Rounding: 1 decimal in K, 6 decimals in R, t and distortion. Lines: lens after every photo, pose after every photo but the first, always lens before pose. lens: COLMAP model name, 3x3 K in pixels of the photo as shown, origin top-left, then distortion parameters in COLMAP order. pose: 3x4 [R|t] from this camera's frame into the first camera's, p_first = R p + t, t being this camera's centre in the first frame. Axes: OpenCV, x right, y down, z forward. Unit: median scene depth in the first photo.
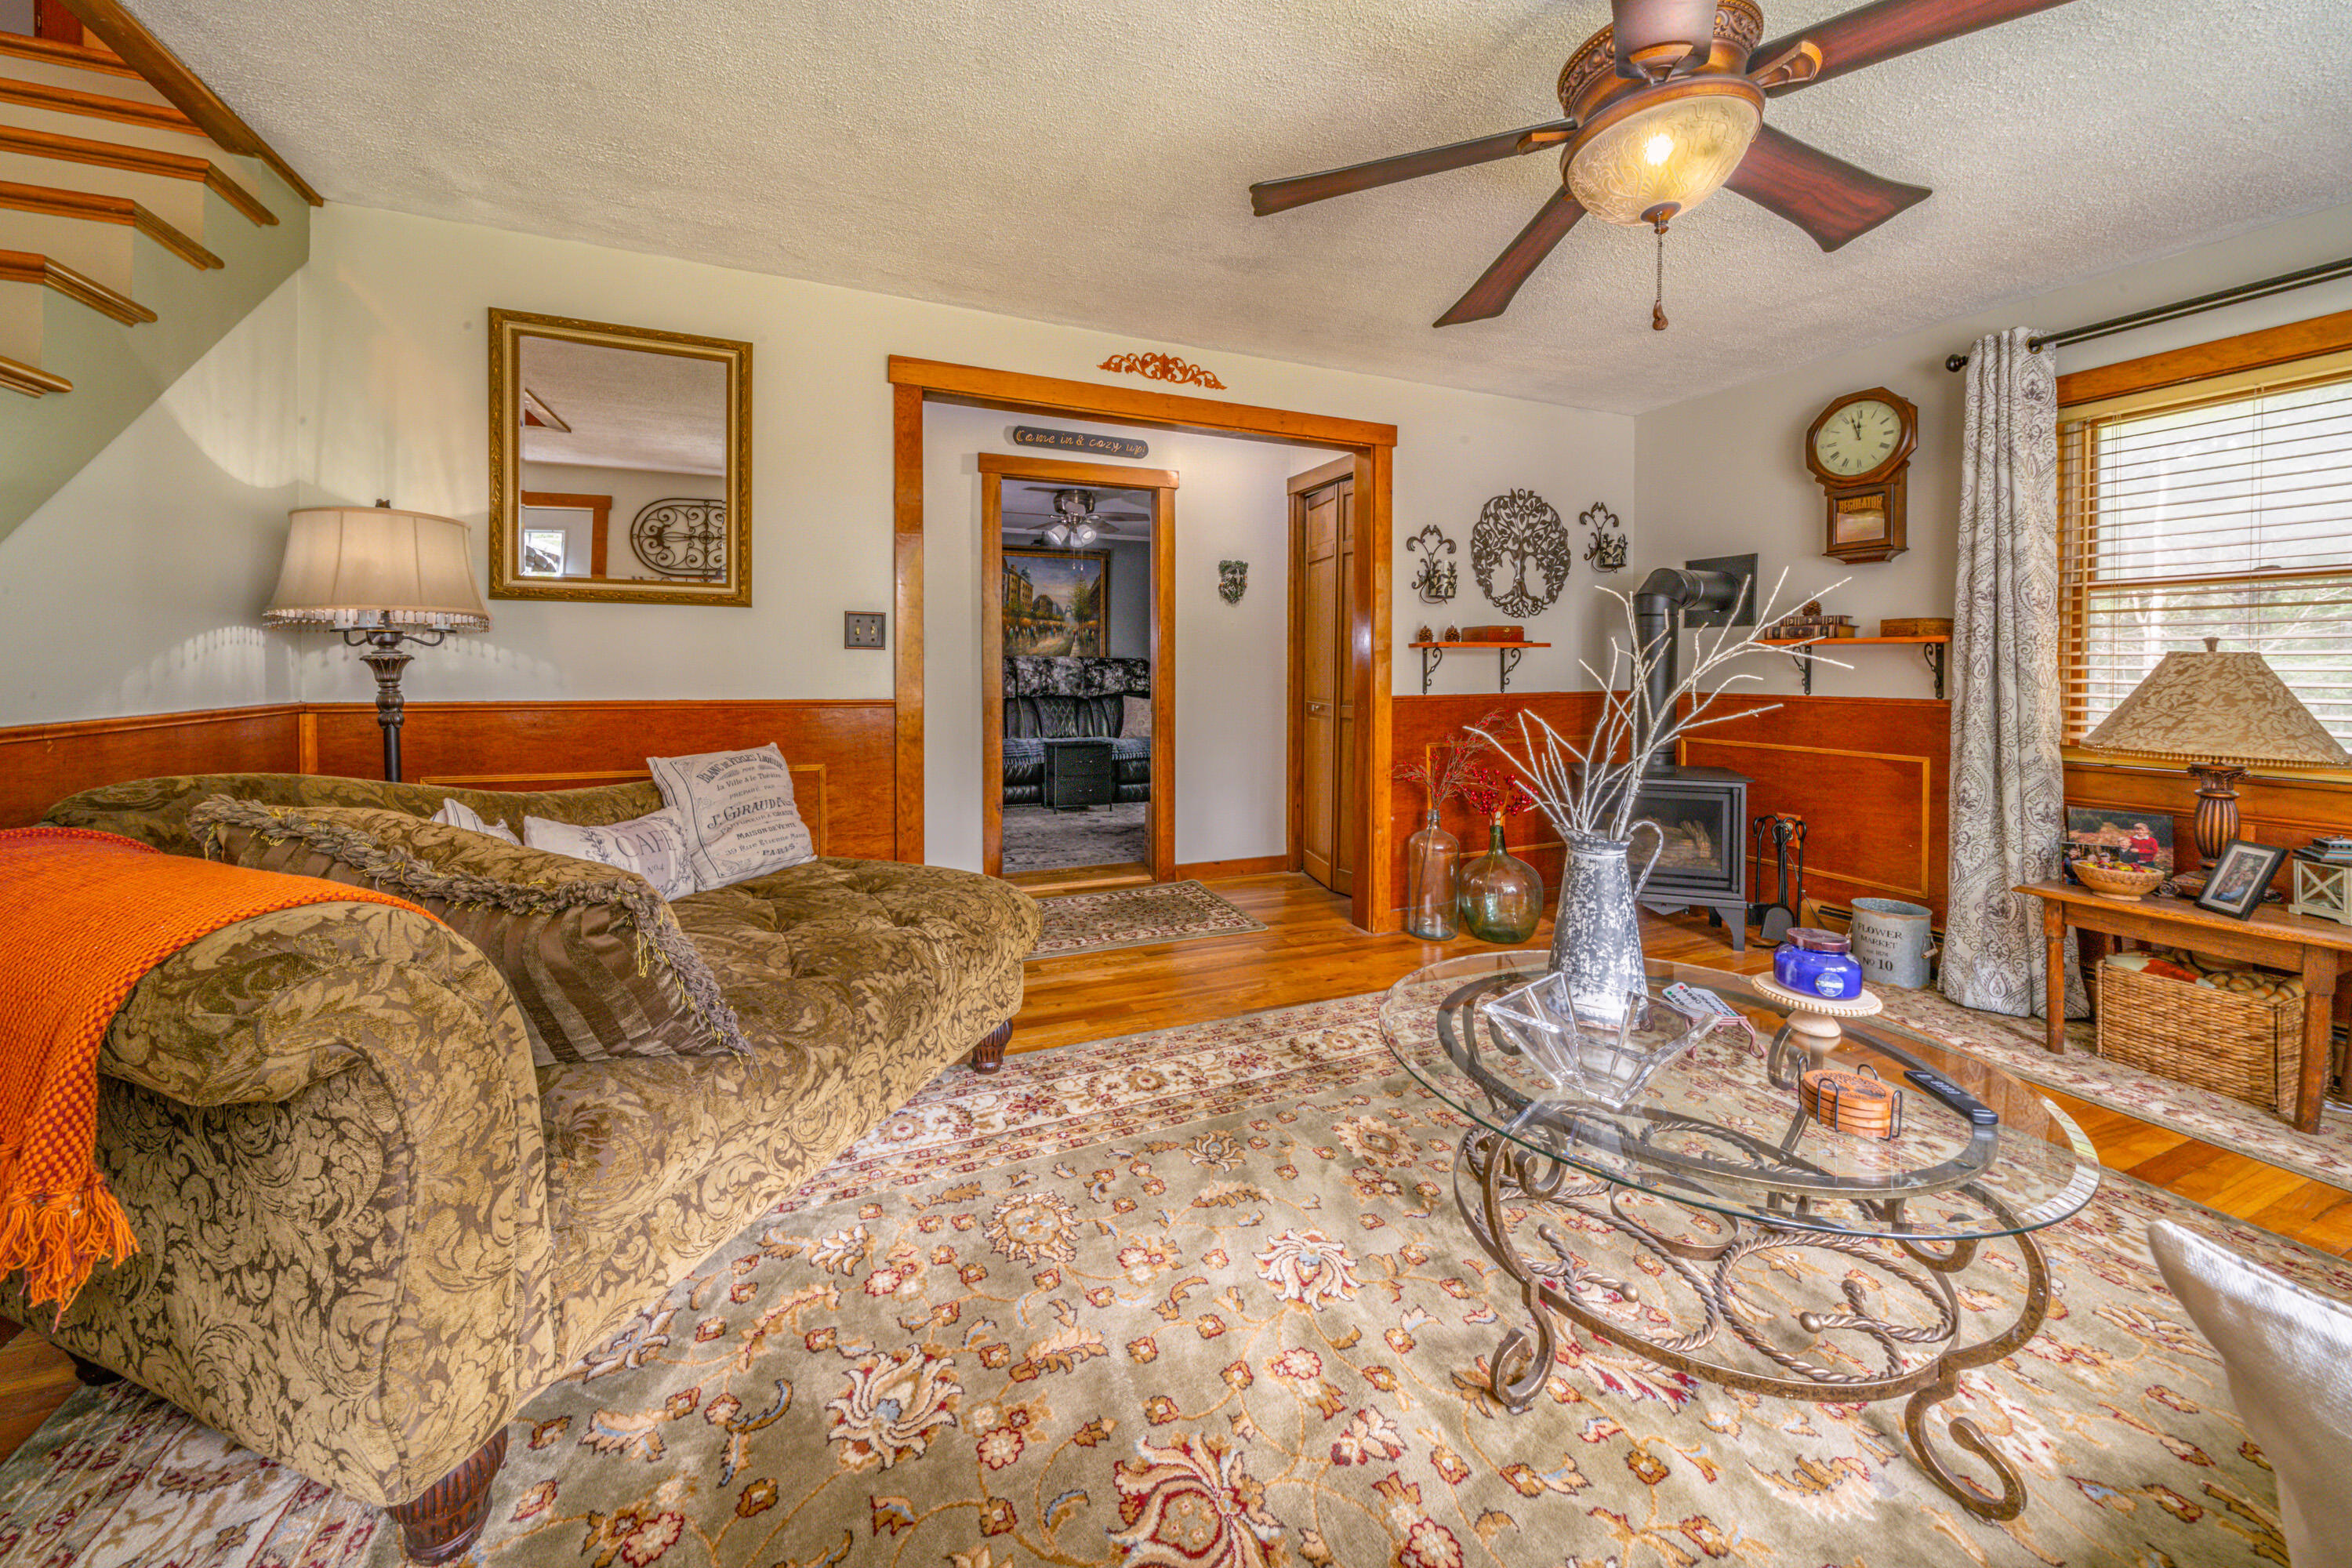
lens RADIAL K [[806.7, 0, 1176.0], [0, 806.7, 784.0], [0, 0, 1]] dist [-0.000019, -0.000001]
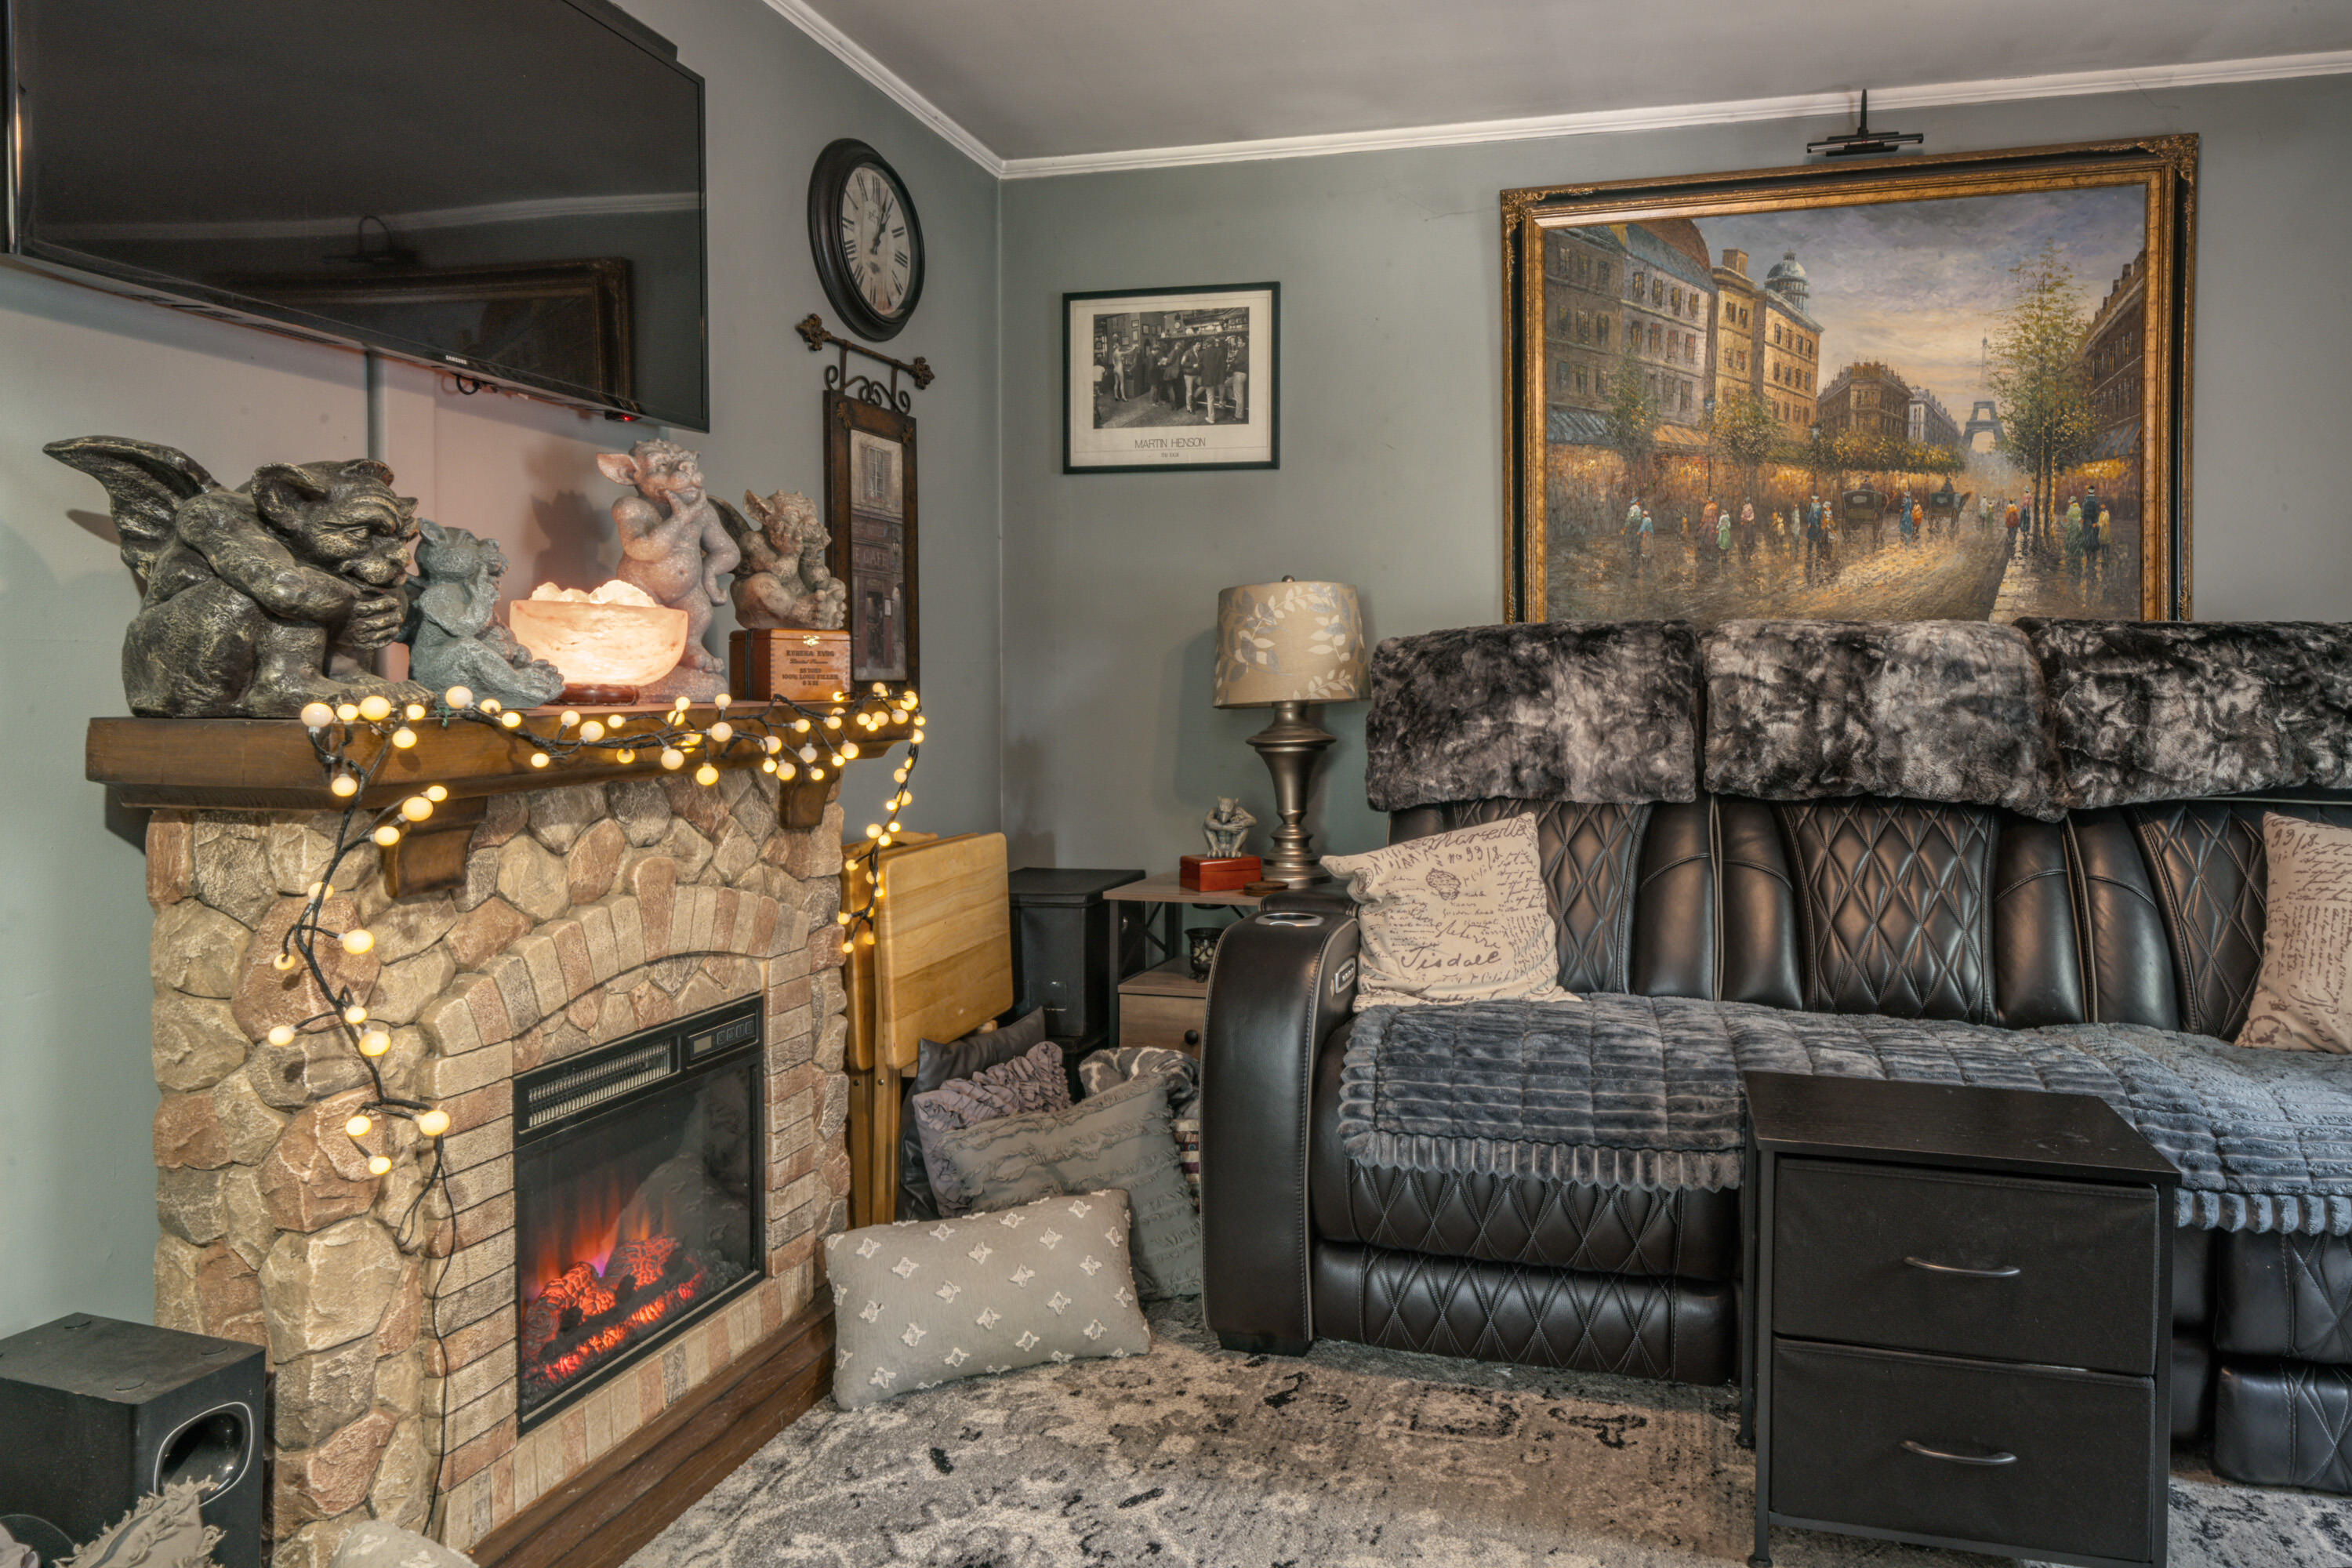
lens RADIAL K [[1678.1, 0, 1179.5], [0, 1678.1, 668.7], [0, 0, 1]] dist [-0.002378, -0.000774]
pose [[0.800721, -0.003770, -0.599026, -0.032448], [-0.085553, 0.989010, -0.120583, -0.071943], [0.592897, 0.147802, 0.791598, 0.516276]]
